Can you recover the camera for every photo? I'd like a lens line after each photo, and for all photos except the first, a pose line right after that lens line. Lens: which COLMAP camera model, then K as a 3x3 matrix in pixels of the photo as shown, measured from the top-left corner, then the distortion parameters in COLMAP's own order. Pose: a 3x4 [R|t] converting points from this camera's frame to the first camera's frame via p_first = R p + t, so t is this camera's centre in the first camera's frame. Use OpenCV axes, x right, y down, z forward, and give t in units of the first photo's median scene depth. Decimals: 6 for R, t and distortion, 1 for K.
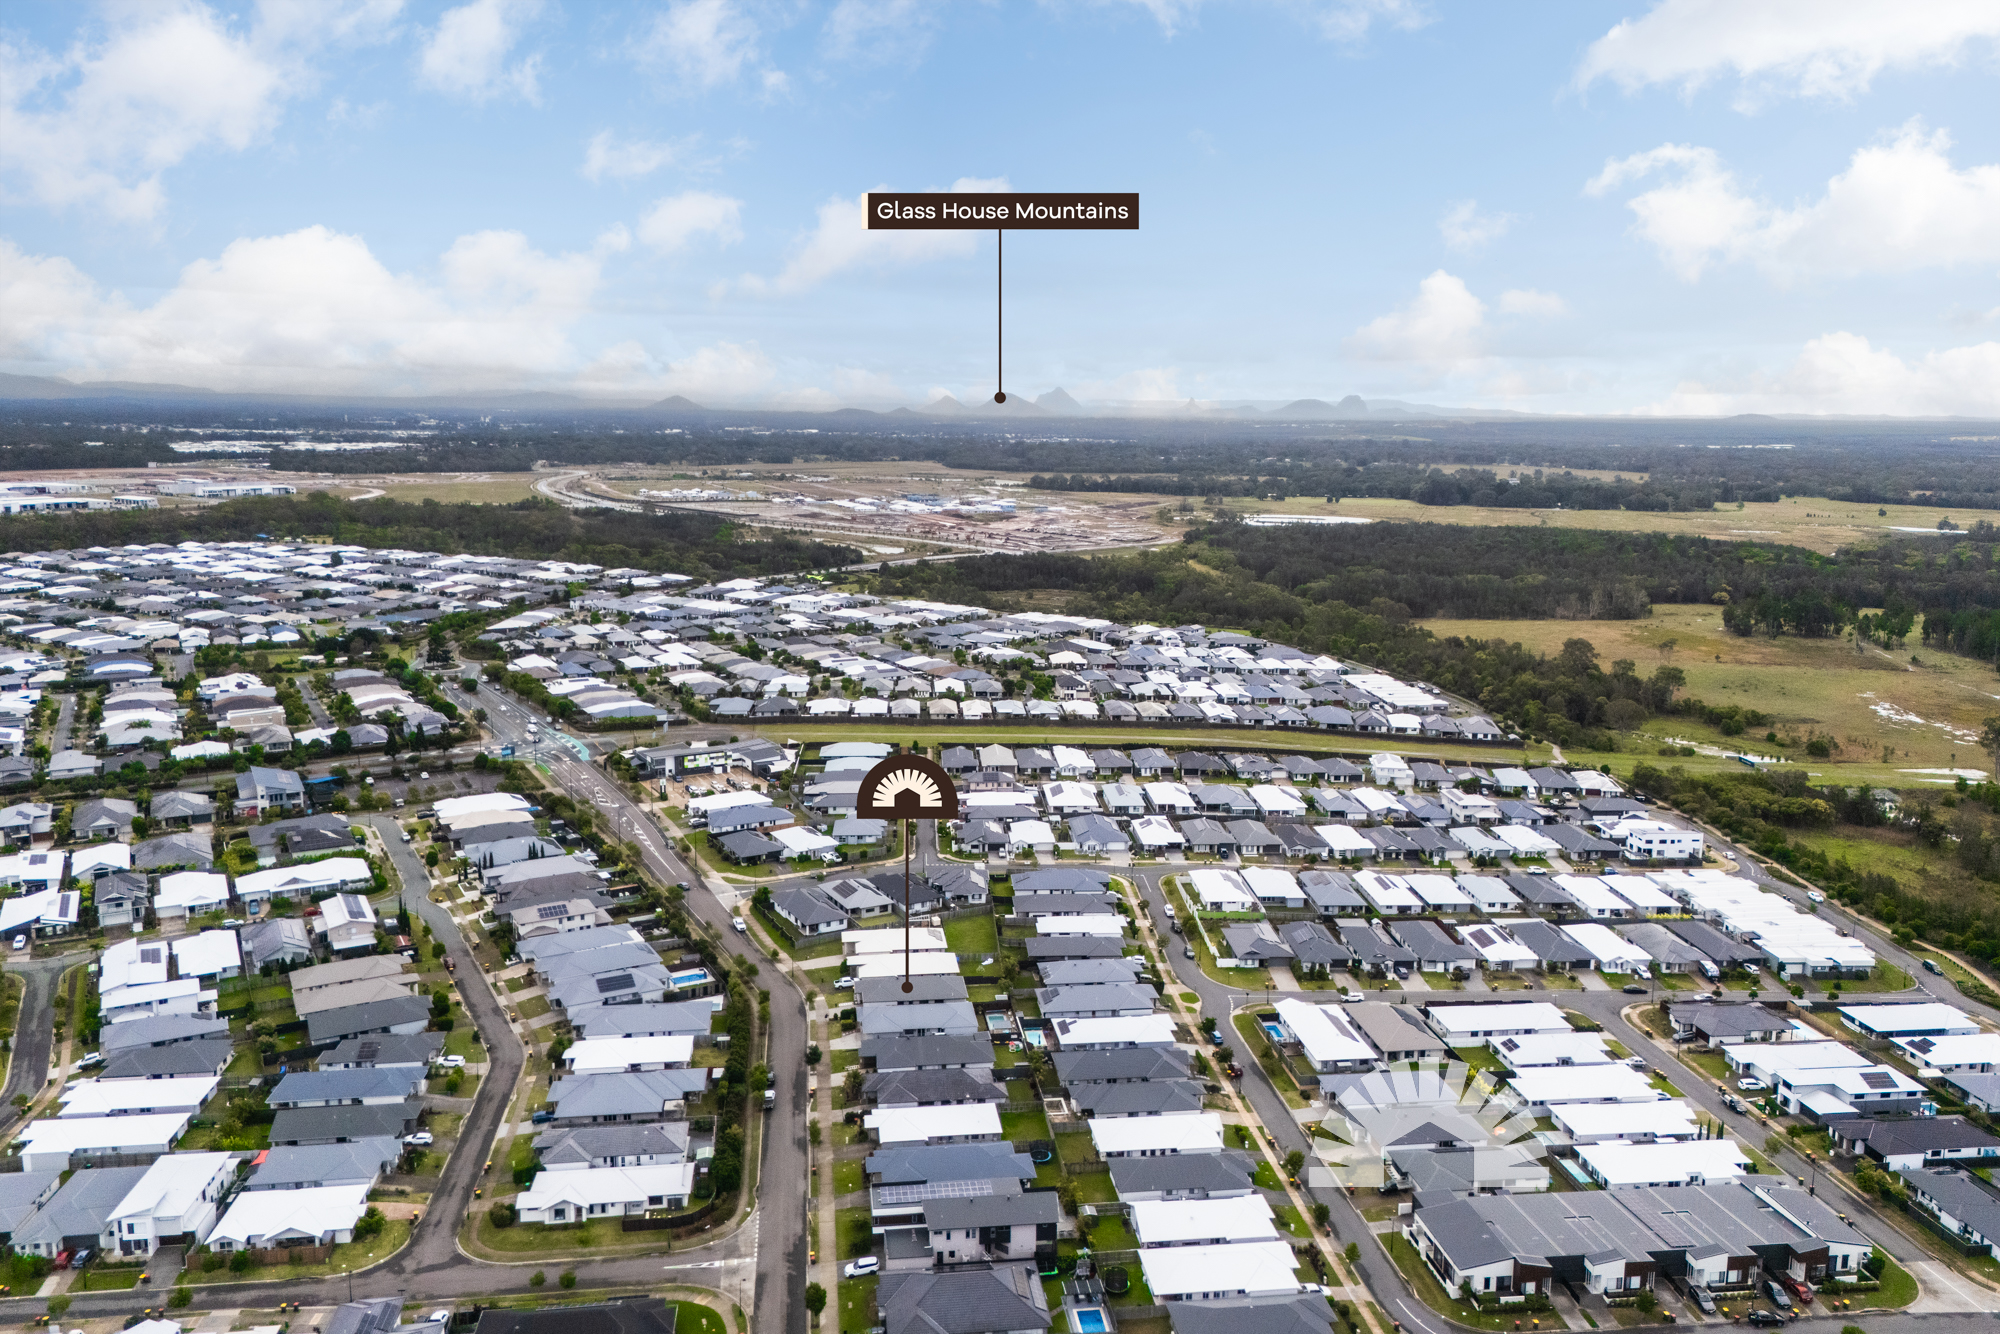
lens RADIAL K [[1464.8, 0, 1000.0], [0, 1464.8, 667.0], [0, 0, 1]] dist [0.088350, -0.082155]
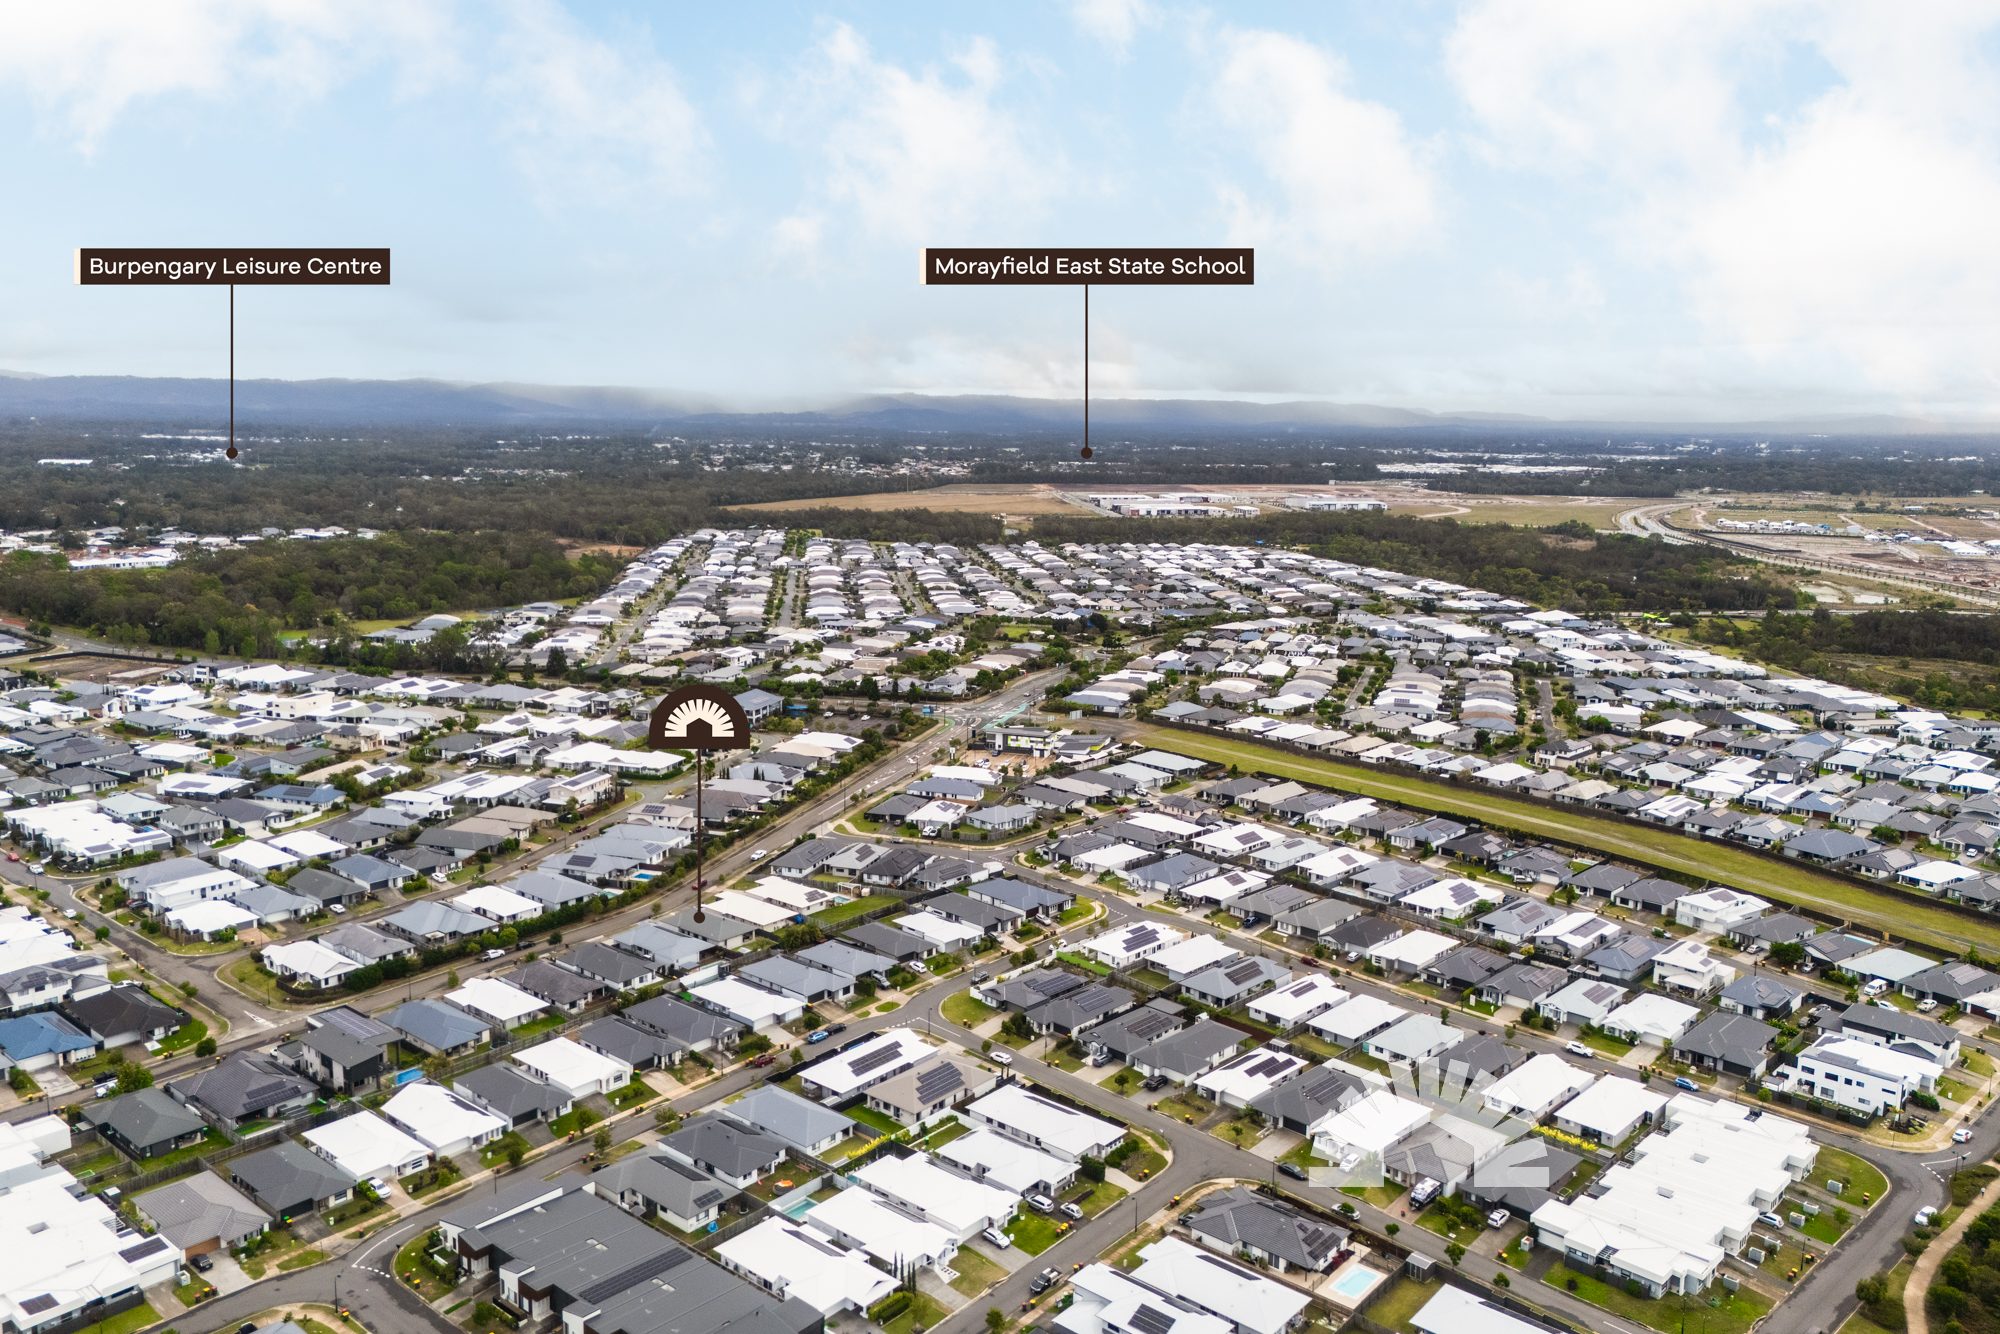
lens RADIAL K [[1515.6, 0, 1000.0], [0, 1515.6, 667.0], [0, 0, 1]] dist [0.085350, -0.094813]
pose [[0.666377, 0.117727, -0.736262, 0.761448], [-0.134610, 0.990226, 0.036503, -0.035967], [0.733363, 0.074784, 0.675712, 0.316653]]
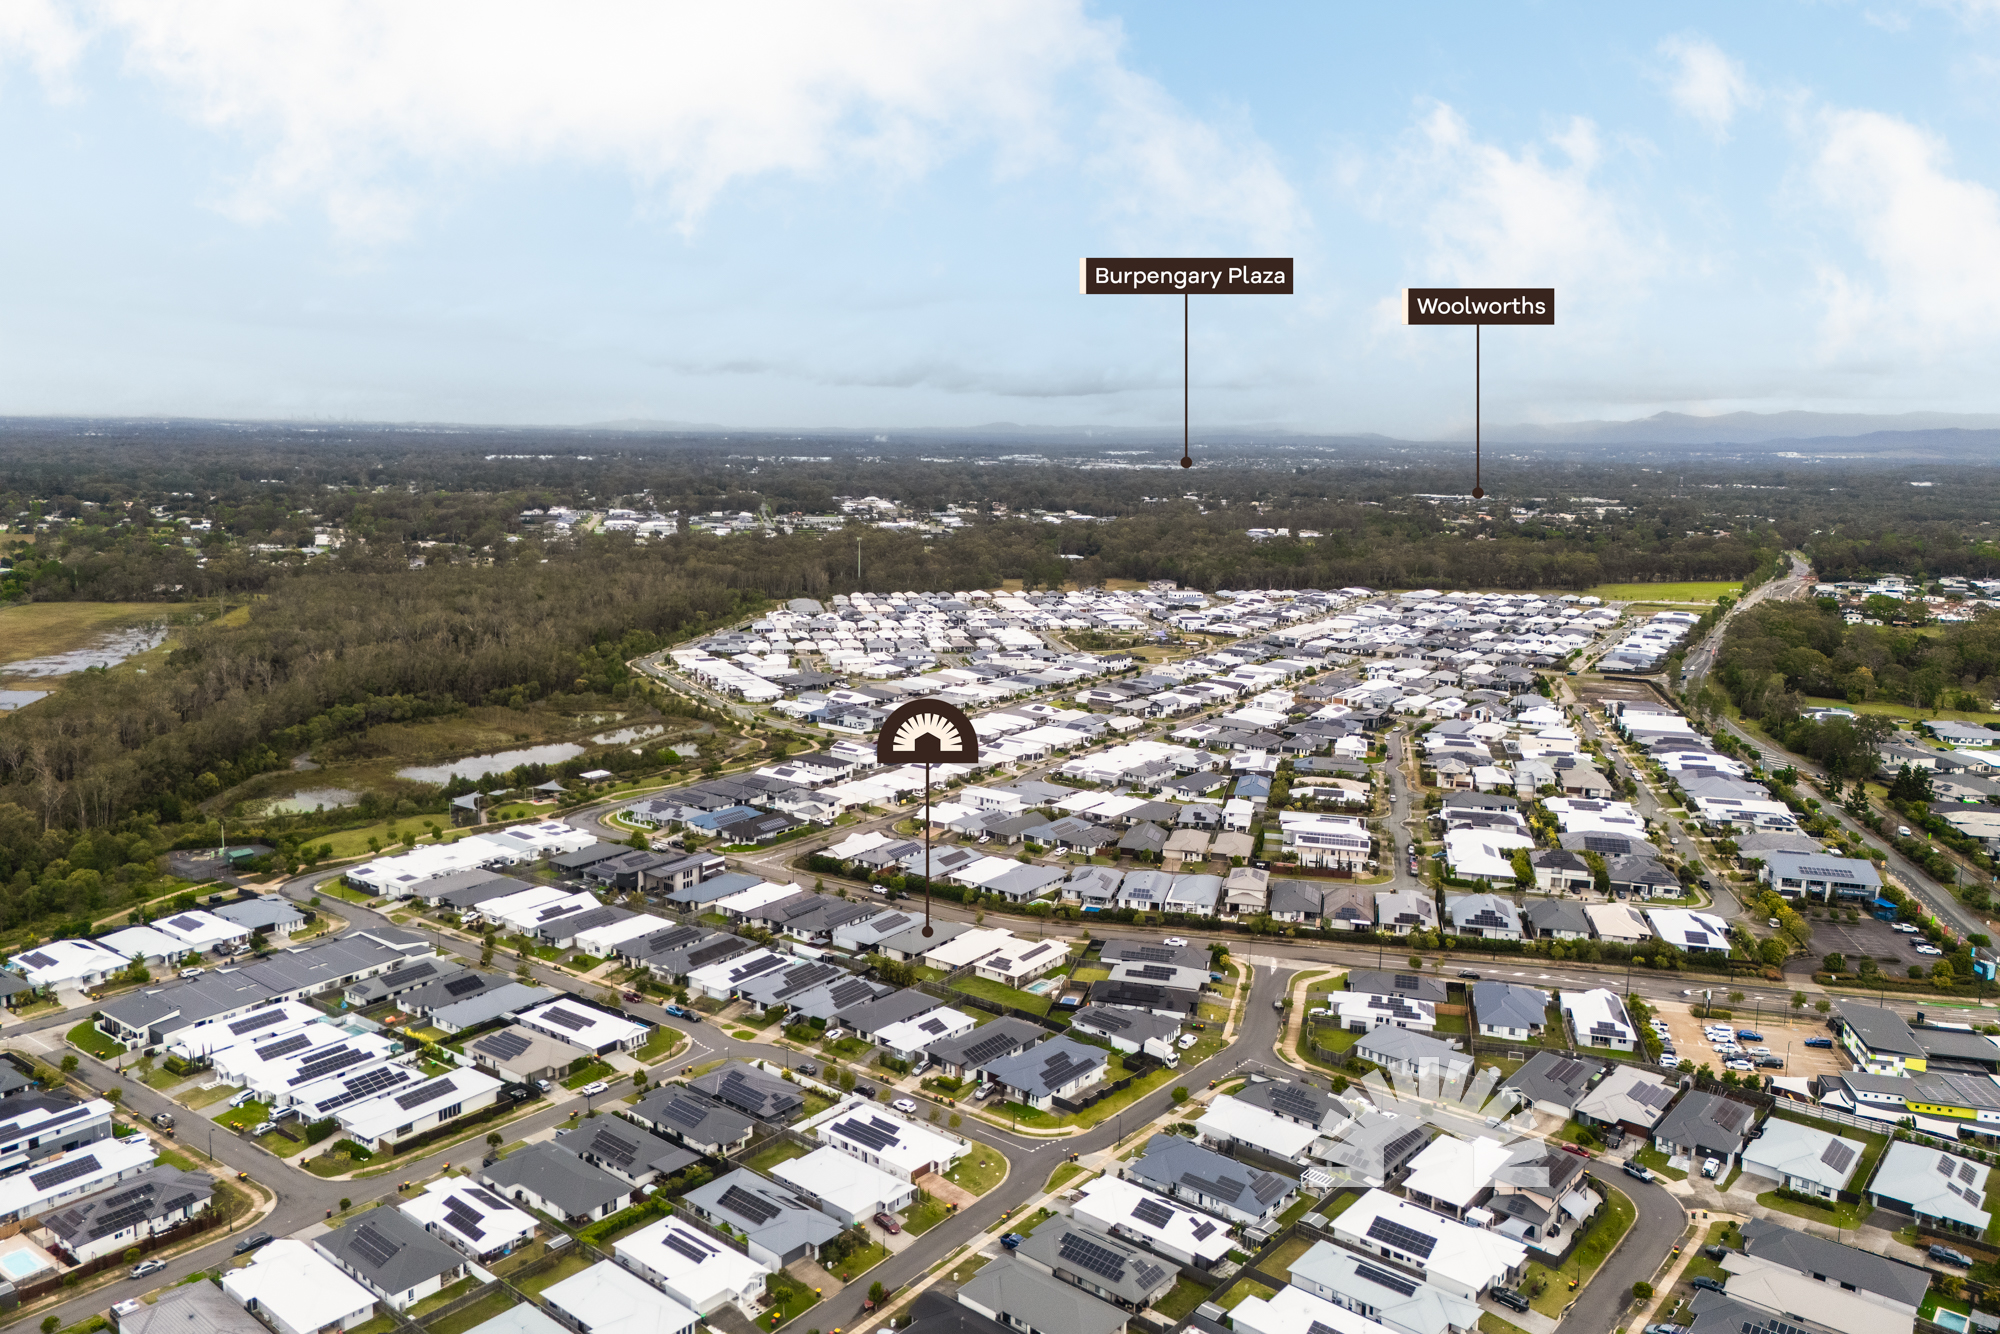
lens RADIAL K [[1464.8, 0, 1000.0], [0, 1464.8, 667.0], [0, 0, 1]] dist [0.088350, -0.082155]
pose [[-0.682829, 0.098054, -0.723968, 0.594253], [-0.159860, 0.946885, 0.279022, -0.259794], [0.712874, 0.306258, -0.630886, 1.434393]]
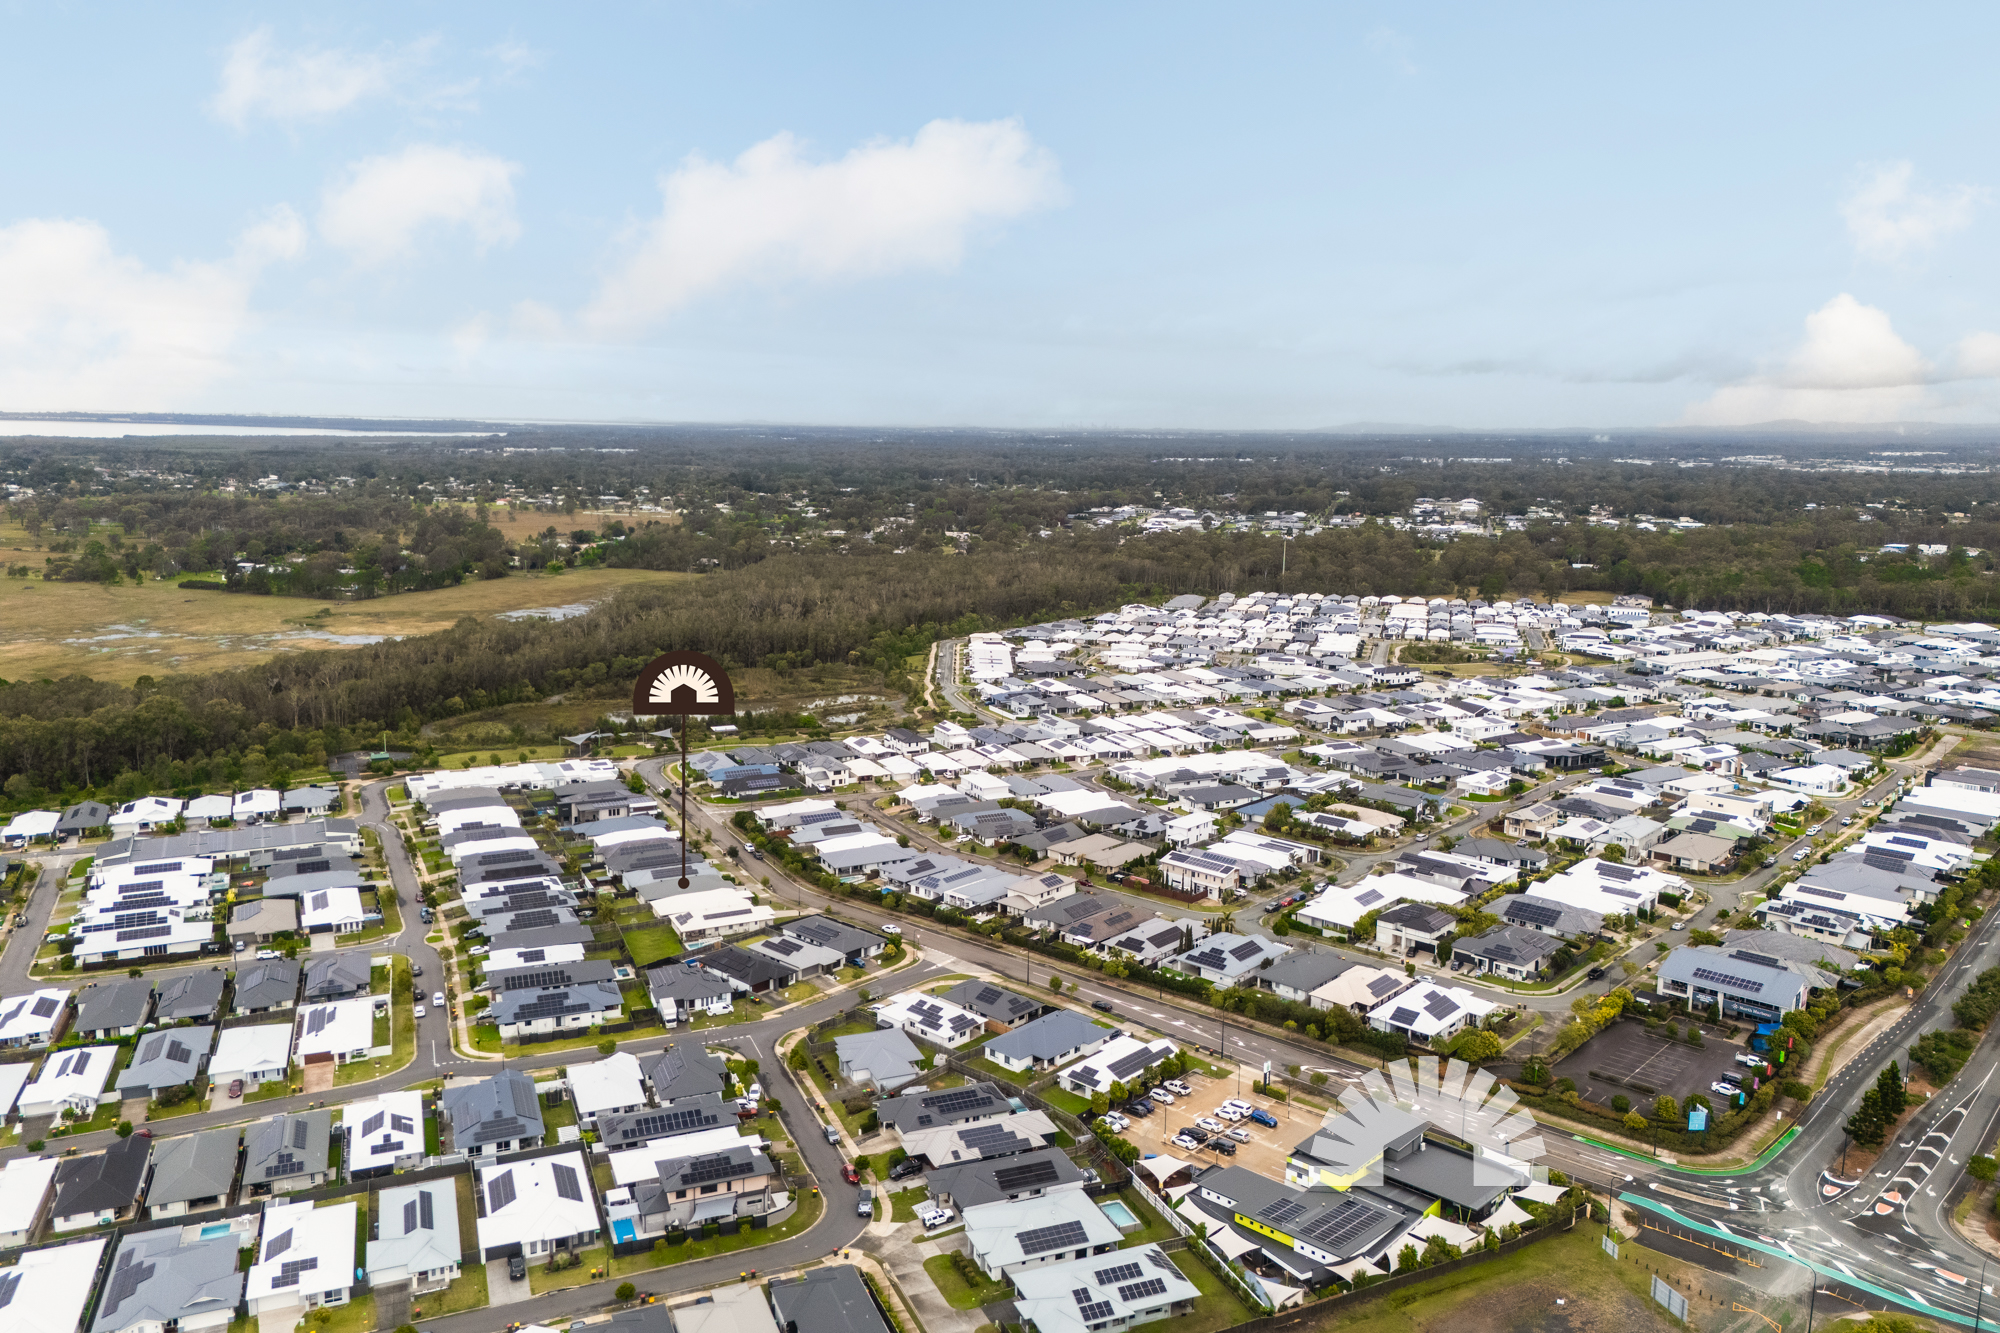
lens RADIAL K [[1464.8, 0, 1000.0], [0, 1464.8, 666.5], [0, 0, 1]] dist [0.088350, -0.082155]
pose [[-0.946524, 0.034175, -0.320820, 0.065569], [-0.079942, 0.938524, 0.335830, -0.326728], [0.312574, 0.343518, -0.885603, 1.777257]]
